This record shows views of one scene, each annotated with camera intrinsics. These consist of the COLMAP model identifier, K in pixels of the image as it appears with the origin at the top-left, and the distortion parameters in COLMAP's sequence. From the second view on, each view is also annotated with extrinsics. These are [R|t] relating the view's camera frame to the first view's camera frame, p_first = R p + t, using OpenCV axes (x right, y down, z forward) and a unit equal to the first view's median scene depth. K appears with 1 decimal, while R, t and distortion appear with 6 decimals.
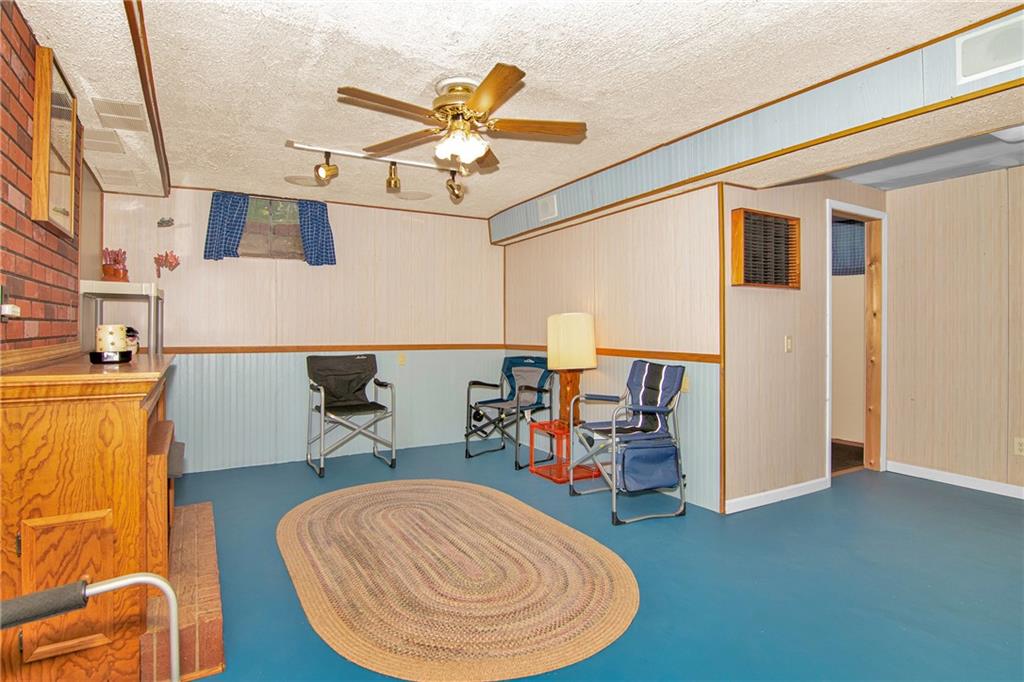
lens RADIAL K [[524.5, 0, 508.3], [0, 524.5, 333.4], [0, 0, 1]] dist [-0.015169, -0.007391]
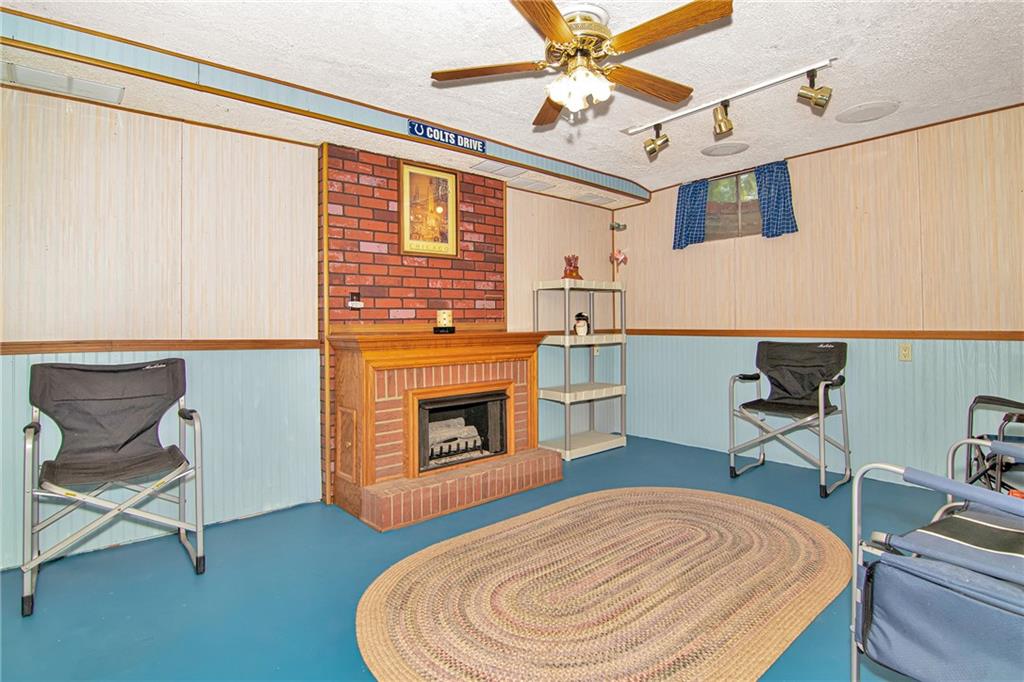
lens RADIAL K [[524.5, 0, 496.6], [0, 524.5, 322.5], [0, 0, 1]] dist [-0.015169, -0.007391]
pose [[0.183828, 0.000380, -0.982958, 0.597795], [0.002226, 0.999997, 0.000803, 0.014691], [0.982956, -0.002335, 0.183826, 0.603527]]
